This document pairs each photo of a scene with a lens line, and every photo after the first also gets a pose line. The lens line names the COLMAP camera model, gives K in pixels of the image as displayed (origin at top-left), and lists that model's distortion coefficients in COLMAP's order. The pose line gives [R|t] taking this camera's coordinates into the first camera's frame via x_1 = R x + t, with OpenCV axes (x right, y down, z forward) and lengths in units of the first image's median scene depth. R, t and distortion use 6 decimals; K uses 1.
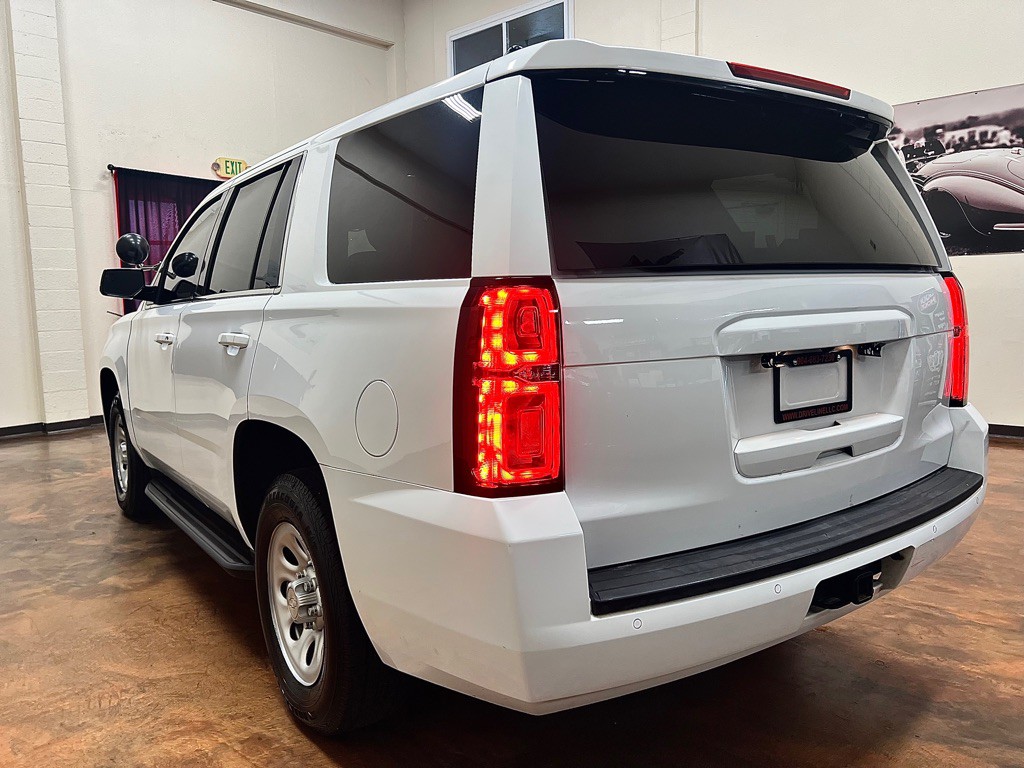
lens RADIAL K [[787.7, 0, 507.4], [0, 787.7, 390.0], [0, 0, 1]] dist [0.015574, -0.004005]
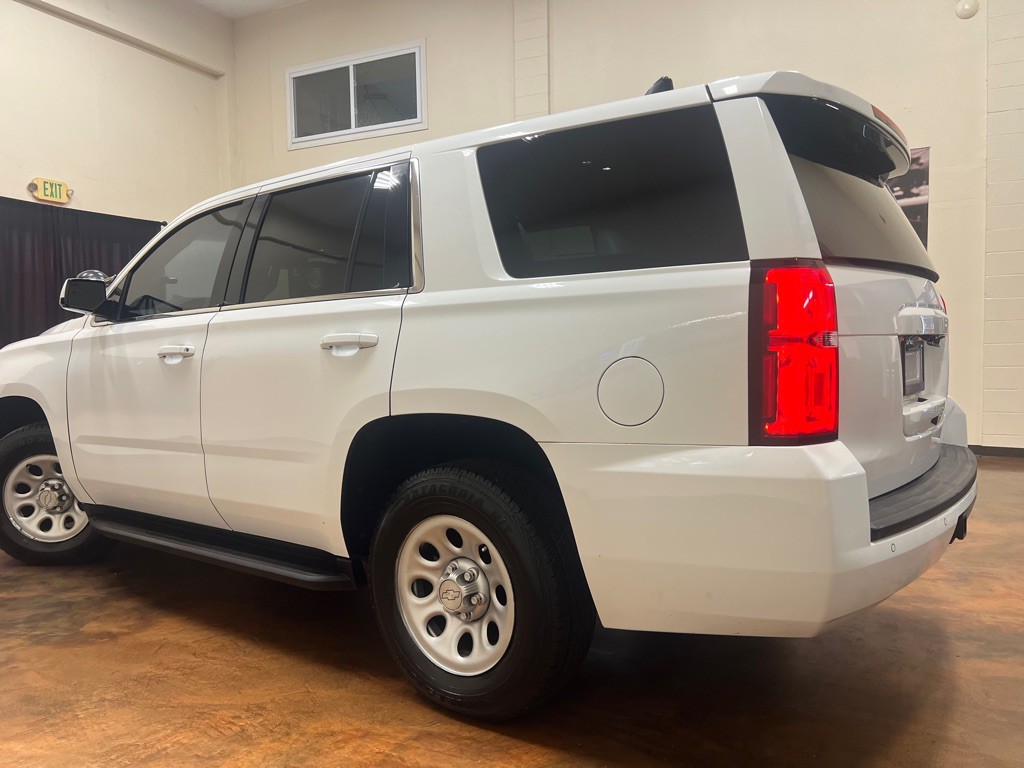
lens RADIAL K [[795.0, 0, 485.7], [0, 795.0, 400.0], [0, 0, 1]] dist [0.014679, 0.001430]
pose [[0.955742, -0.017025, 0.293712, -0.503858], [0.033522, 0.998124, -0.051225, 0.071574], [-0.292289, 0.058804, 0.954520, 0.001204]]
